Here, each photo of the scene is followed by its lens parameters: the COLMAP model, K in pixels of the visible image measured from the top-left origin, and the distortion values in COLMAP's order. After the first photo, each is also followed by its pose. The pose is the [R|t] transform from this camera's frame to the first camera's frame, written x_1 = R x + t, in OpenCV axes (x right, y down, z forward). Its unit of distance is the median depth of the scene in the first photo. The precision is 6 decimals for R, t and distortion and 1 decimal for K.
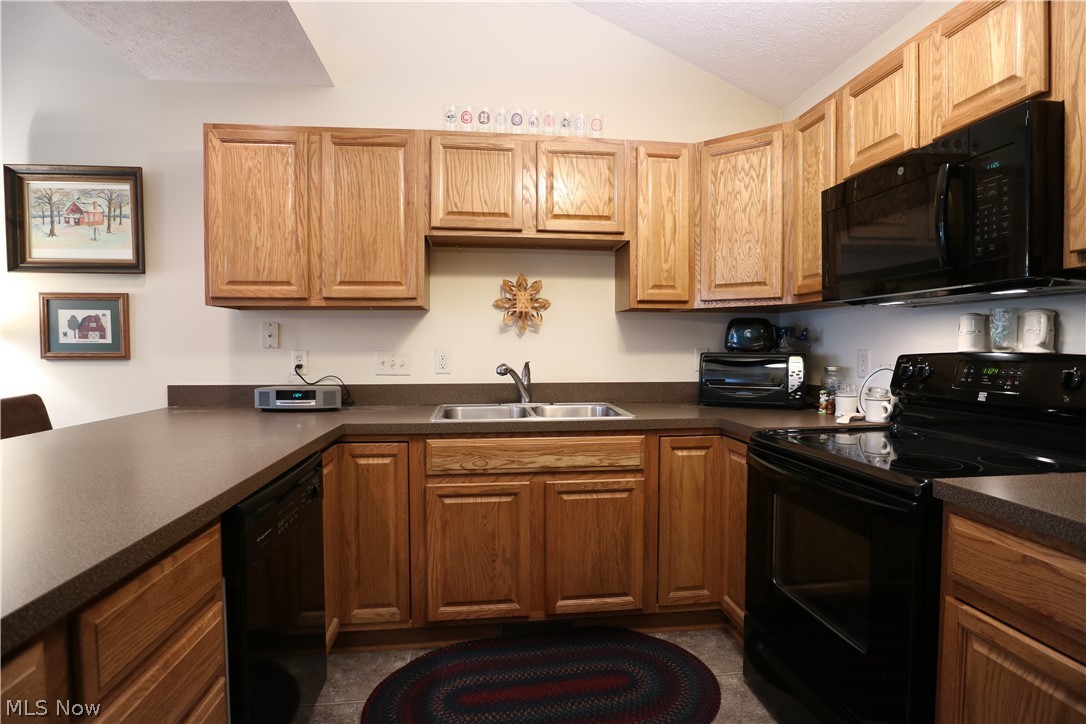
lens RADIAL K [[548.5, 0, 546.8], [0, 548.5, 361.7], [0, 0, 1]] dist [-0.041717, 0.011819]
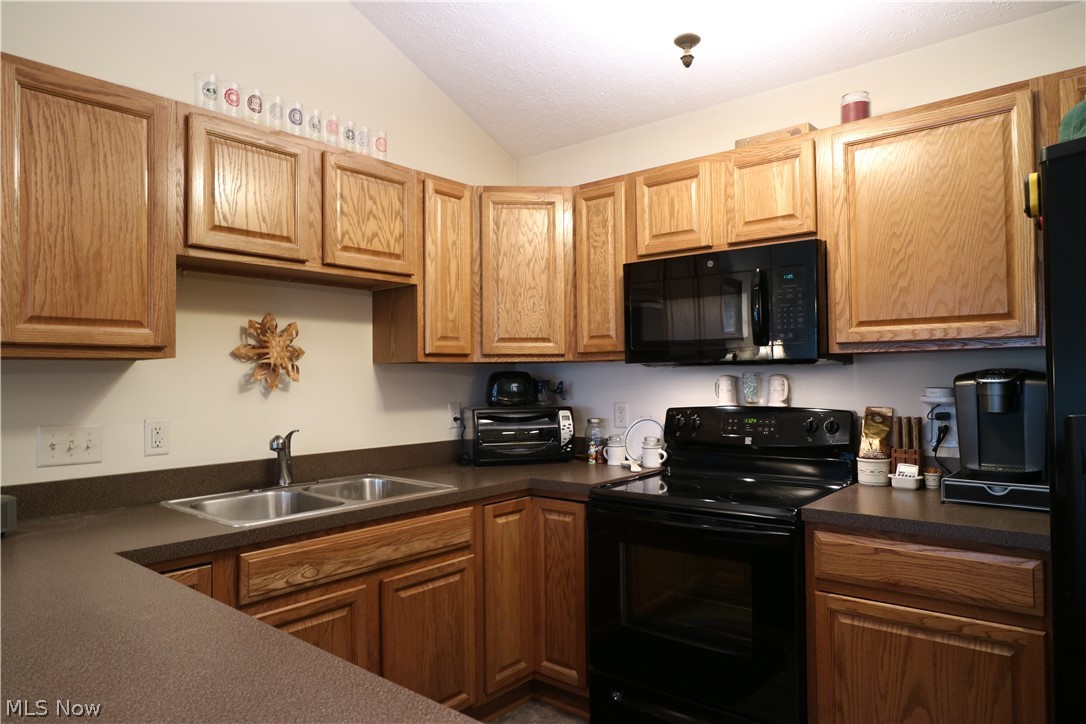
lens RADIAL K [[683.3, 0, 541.2], [0, 683.3, 365.3], [0, 0, 1]] dist [-0.034293, 0.034315]
pose [[0.734161, 0.003729, 0.678965, -0.452231], [0.030193, 0.998816, -0.038134, -0.046632], [-0.678304, 0.048496, 0.733179, 0.077651]]
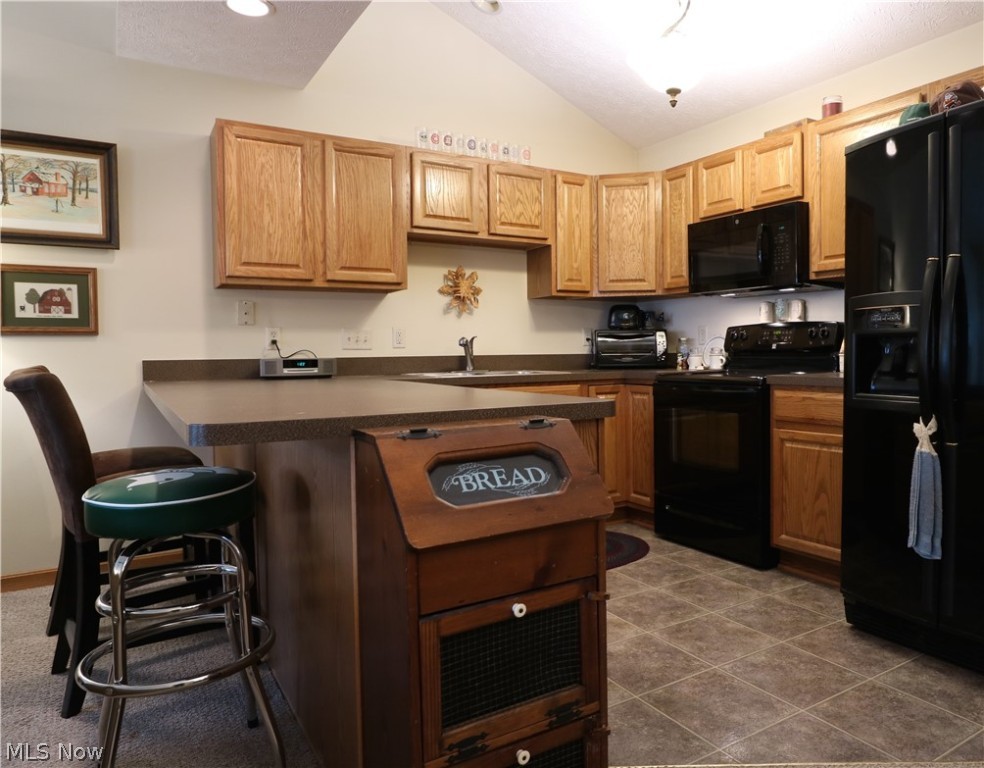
lens RADIAL K [[696.7, 0, 564.8], [0, 696.7, 368.9], [0, 0, 1]] dist [-0.035774, 0.020995]
pose [[0.895613, -0.022395, 0.444269, -0.592763], [0.023941, 0.999711, 0.002130, 0.079605], [-0.444189, 0.008728, 0.895891, -0.542007]]
